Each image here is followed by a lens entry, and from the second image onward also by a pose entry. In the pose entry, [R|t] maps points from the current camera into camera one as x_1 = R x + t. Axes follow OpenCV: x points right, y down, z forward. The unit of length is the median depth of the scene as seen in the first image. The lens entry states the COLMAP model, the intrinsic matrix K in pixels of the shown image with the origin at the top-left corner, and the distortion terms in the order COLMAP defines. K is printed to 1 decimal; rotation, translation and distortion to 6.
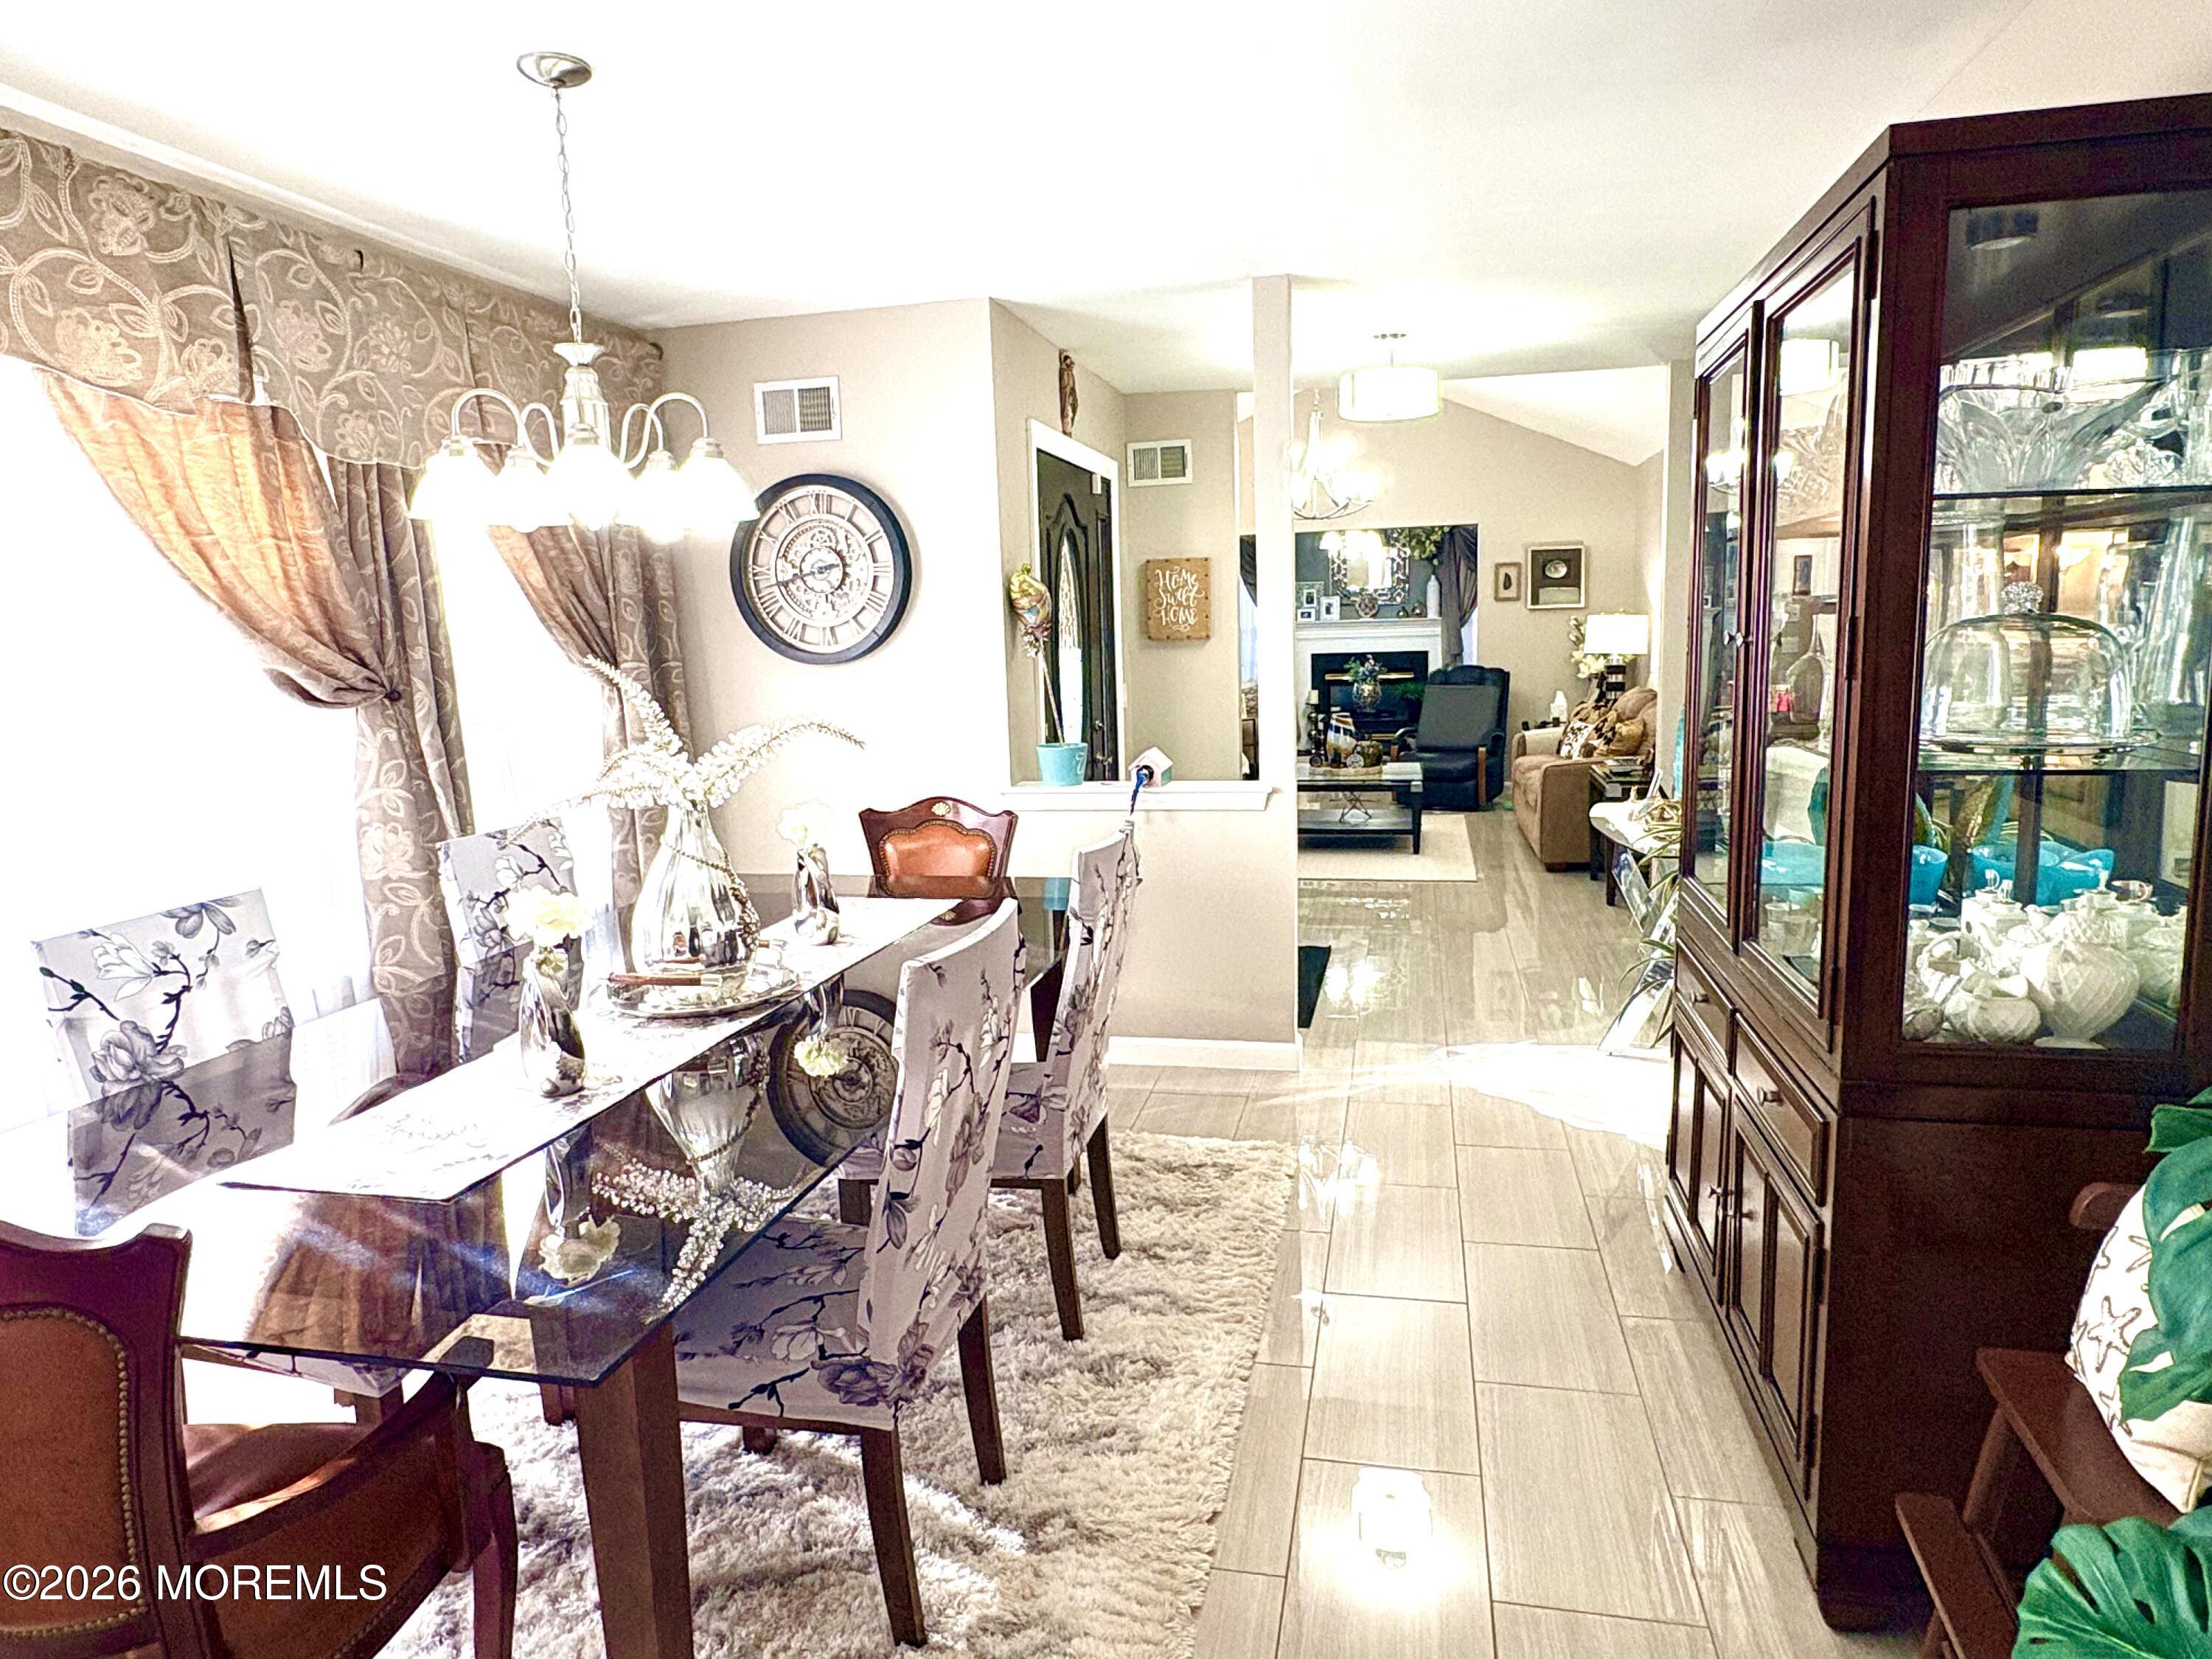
lens RADIAL K [[1376.7, 0, 1104.0], [0, 1376.7, 838.2], [0, 0, 1]] dist [0.004741, 0.001062]
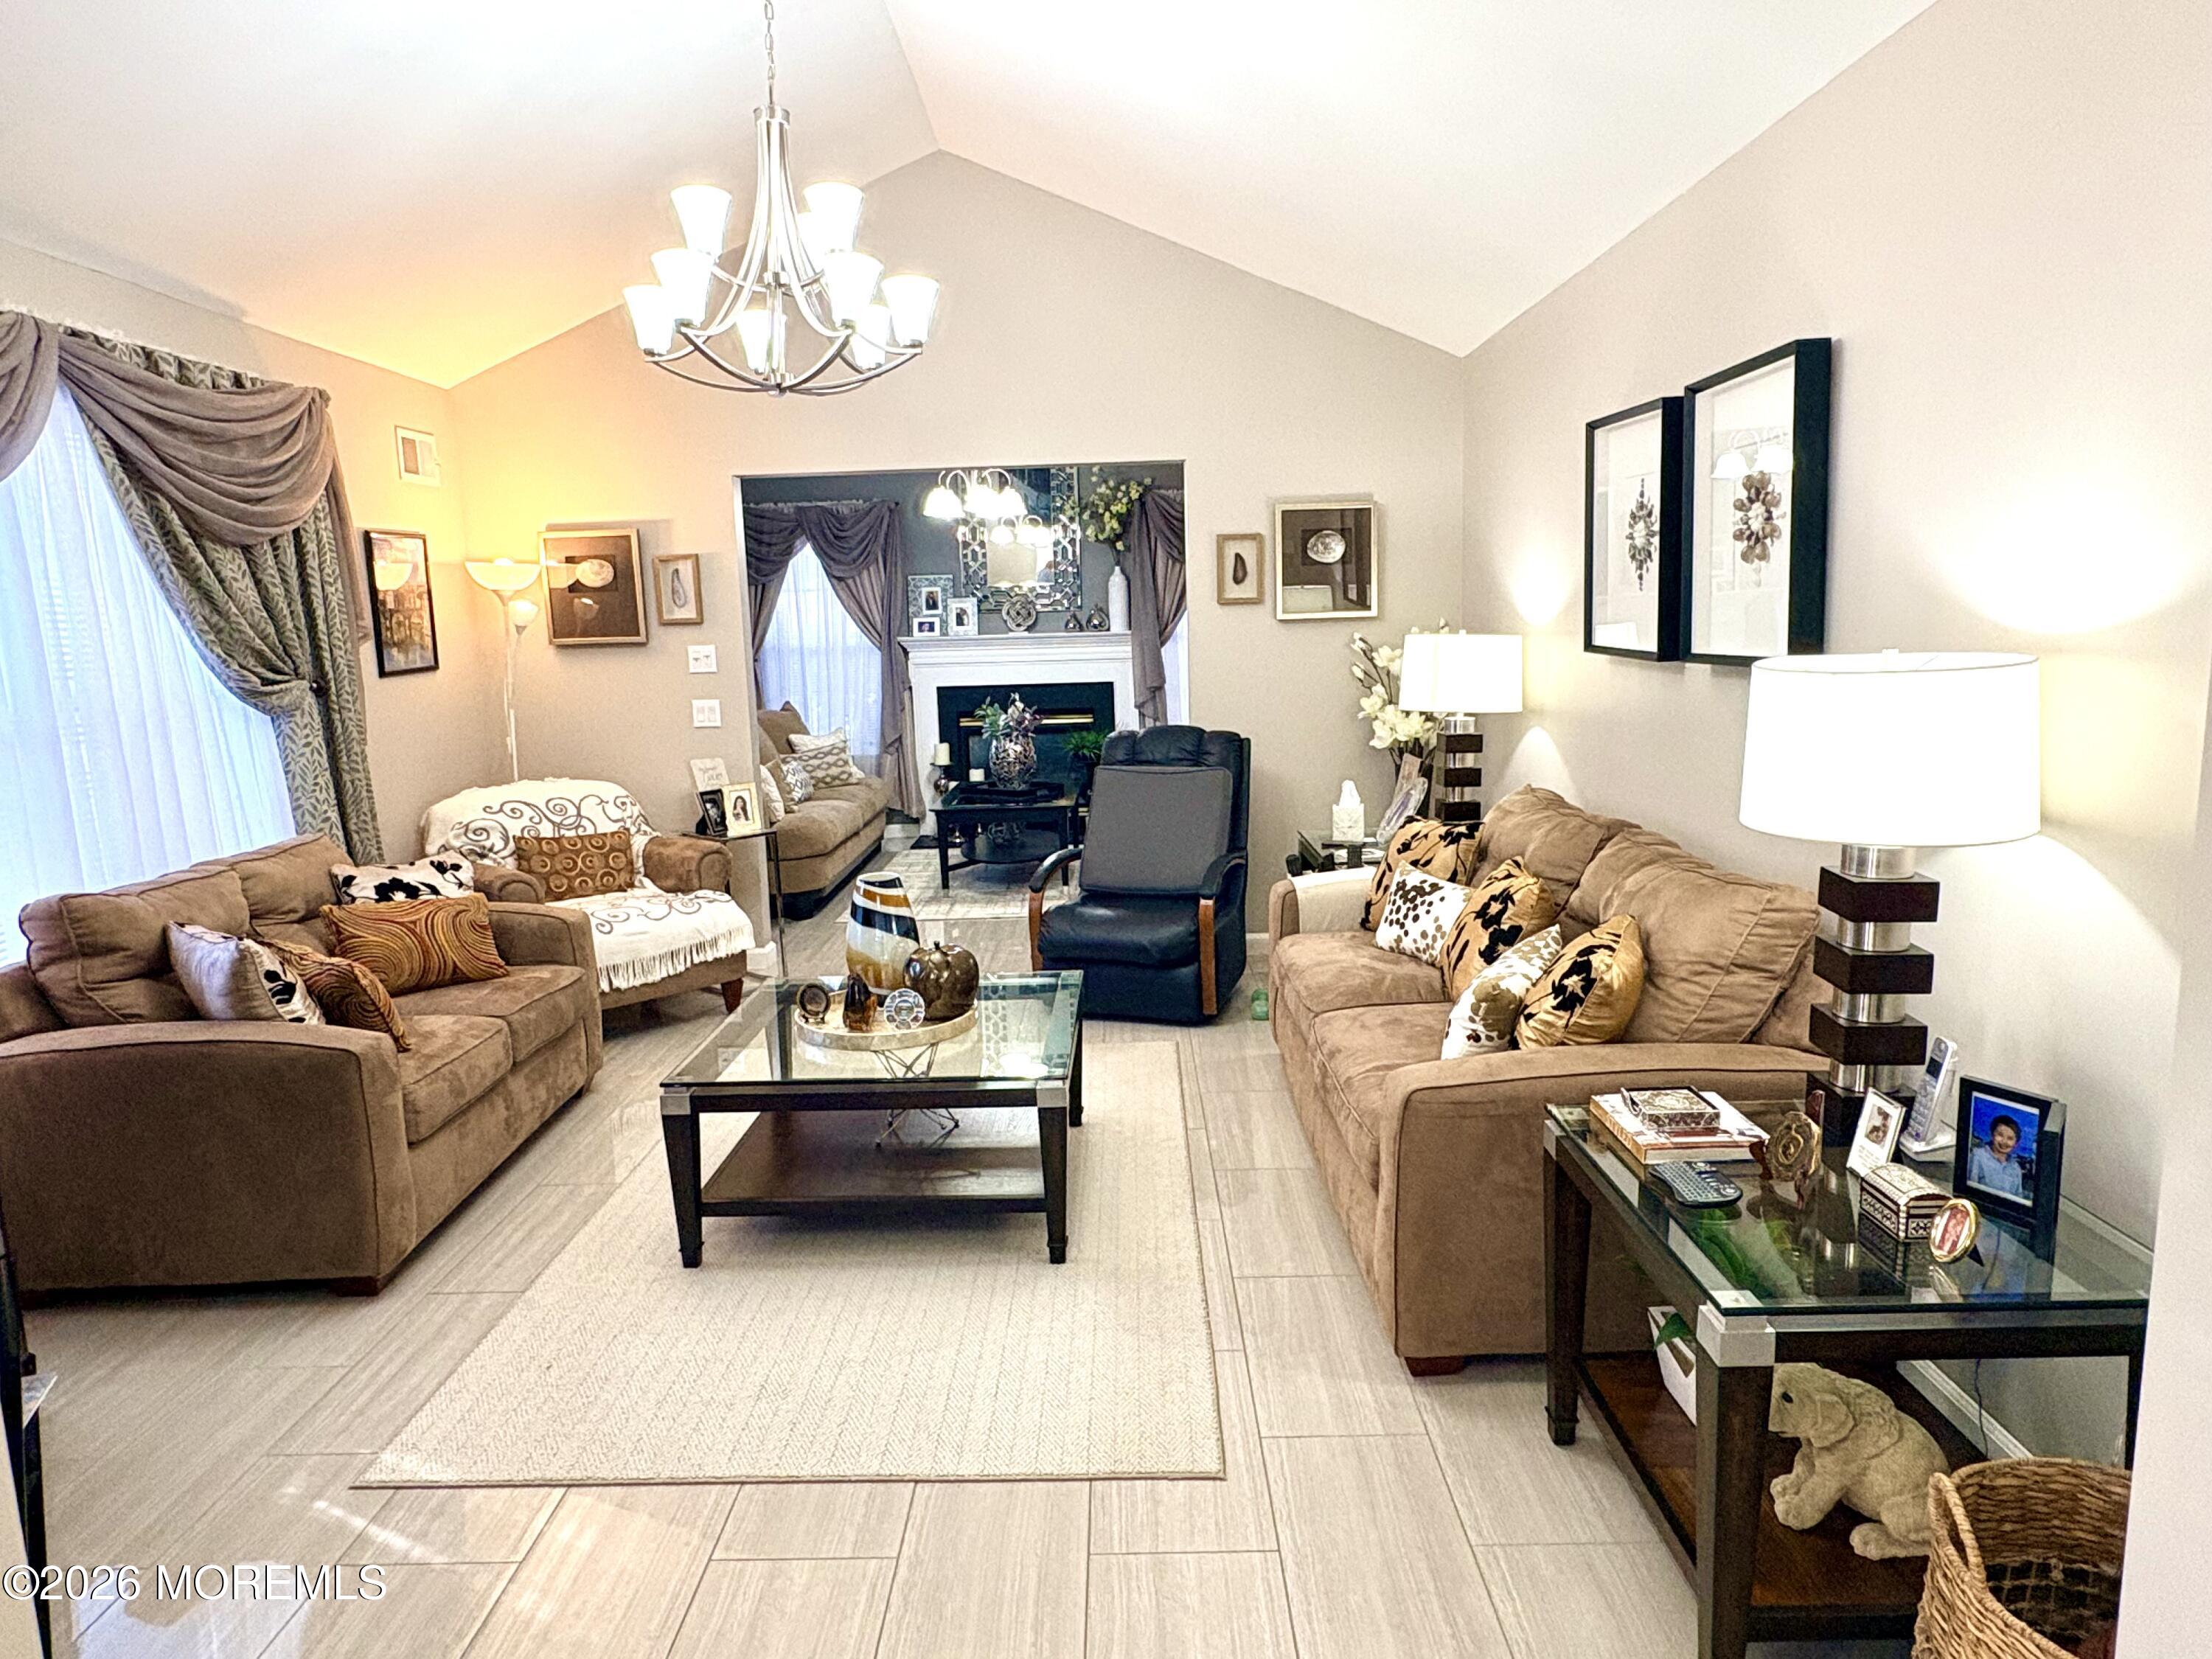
lens RADIAL K [[1376.7, 0, 1105.4], [0, 1376.7, 836.3], [0, 0, 1]] dist [0.004741, 0.001062]
pose [[0.978469, -0.028828, 0.204373, 0.128652], [0.029960, 0.999548, -0.002443, -0.082268], [-0.204210, 0.008514, 0.978890, 0.485141]]
